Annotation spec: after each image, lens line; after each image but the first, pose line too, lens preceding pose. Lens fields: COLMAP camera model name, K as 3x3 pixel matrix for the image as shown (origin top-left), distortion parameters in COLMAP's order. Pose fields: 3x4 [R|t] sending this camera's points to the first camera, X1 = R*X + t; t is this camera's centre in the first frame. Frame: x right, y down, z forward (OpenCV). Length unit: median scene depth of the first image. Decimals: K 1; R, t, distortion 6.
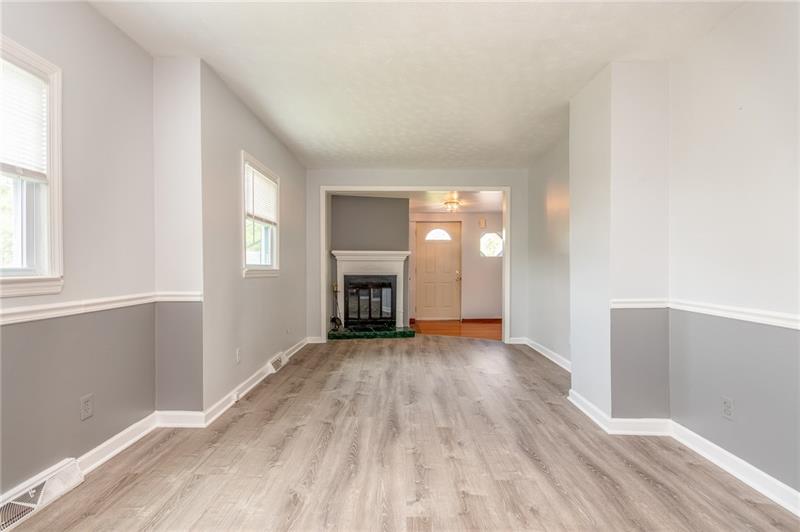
lens RADIAL K [[375.7, 0, 397.0], [0, 375.7, 270.9], [0, 0, 1]] dist [0.004212, 0.000639]
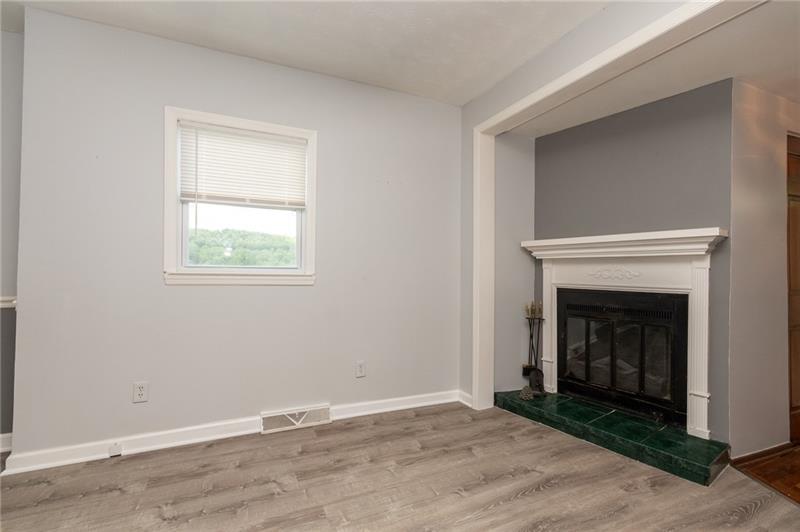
lens RADIAL K [[378.4, 0, 401.8], [0, 378.4, 269.2], [0, 0, 1]] dist [0.004576, -0.002972]
pose [[0.417085, 0.029649, -0.908384, 0.246640], [-0.019311, 0.999531, 0.023757, -0.022062], [0.908662, 0.007633, 0.417462, 0.641630]]
